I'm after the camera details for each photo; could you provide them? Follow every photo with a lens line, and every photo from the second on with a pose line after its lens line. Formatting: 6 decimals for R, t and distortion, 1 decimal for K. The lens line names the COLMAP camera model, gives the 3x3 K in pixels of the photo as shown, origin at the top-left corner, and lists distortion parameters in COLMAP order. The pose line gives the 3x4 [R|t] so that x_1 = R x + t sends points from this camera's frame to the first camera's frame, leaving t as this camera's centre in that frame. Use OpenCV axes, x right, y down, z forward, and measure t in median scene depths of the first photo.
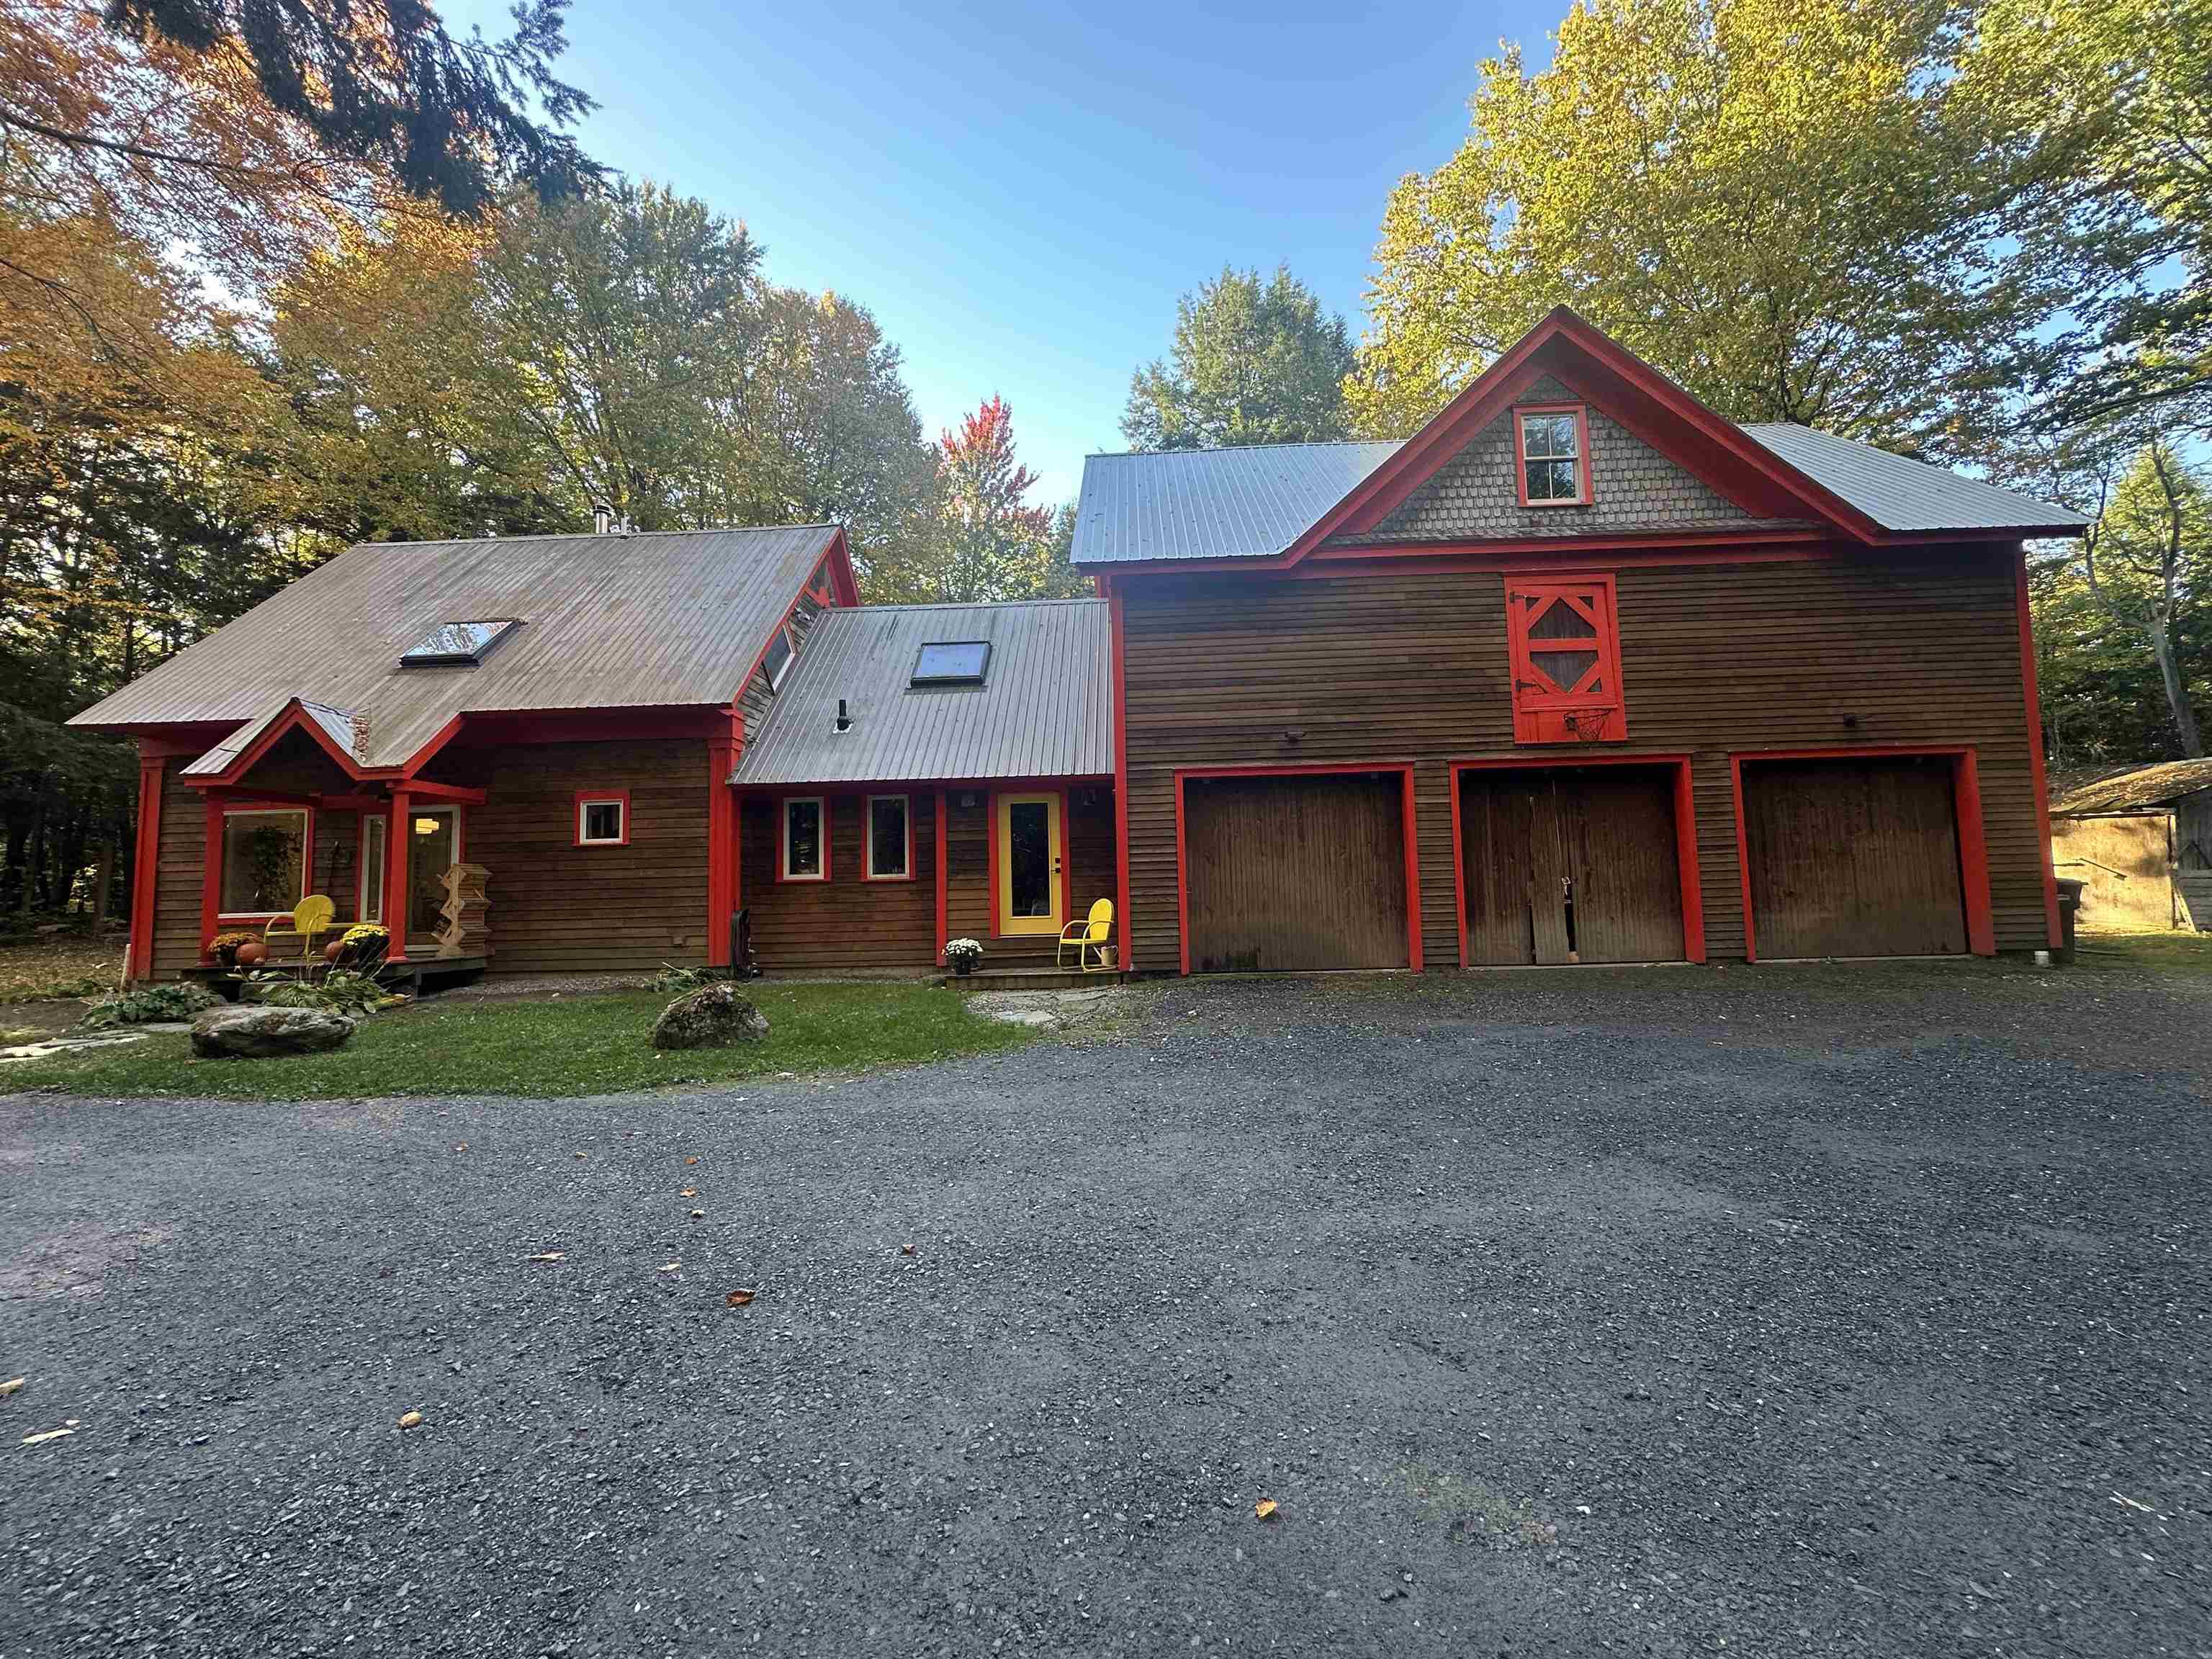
lens RADIAL K [[890.5, 0, 1108.9], [0, 890.5, 819.8], [0, 0, 1]] dist [-0.001128, -0.000598]
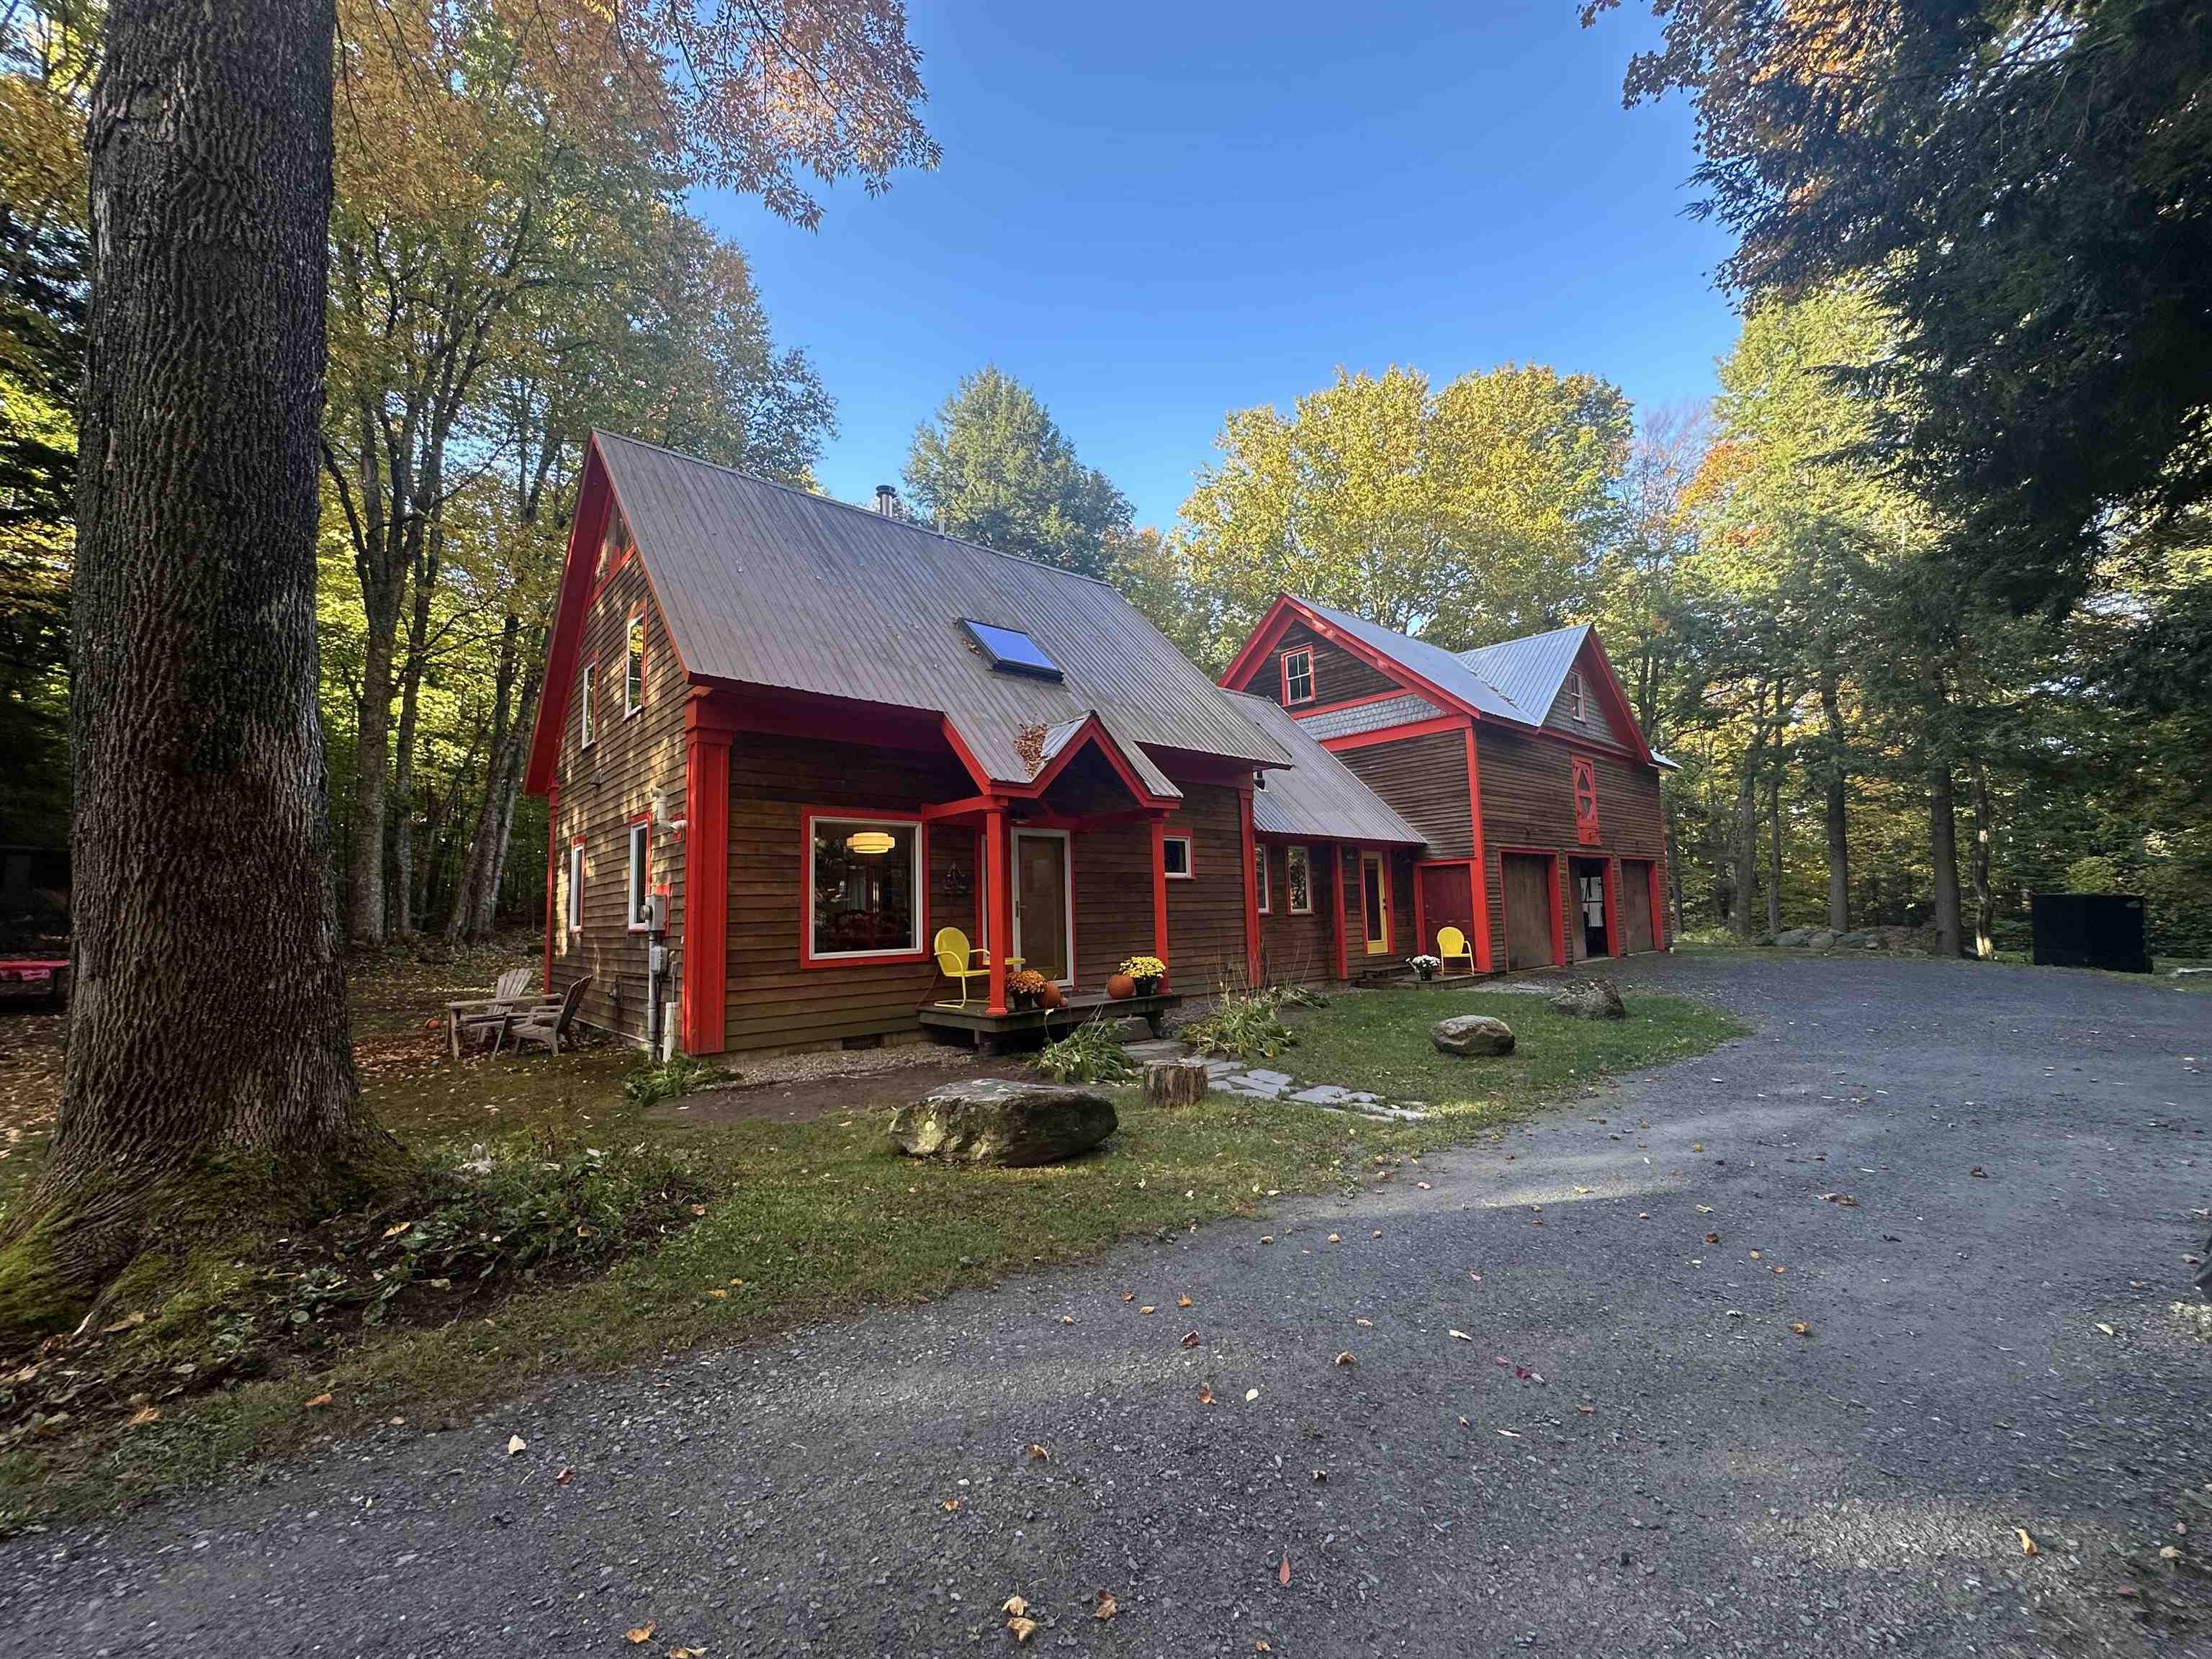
lens RADIAL K [[890.5, 0, 1108.9], [0, 890.5, 819.8], [0, 0, 1]] dist [-0.001128, -0.000598]
pose [[0.715164, 0.079471, 0.694424, -1.372034], [-0.054741, 0.996832, -0.057702, 0.024338], [-0.696810, 0.003253, 0.717249, 0.294534]]
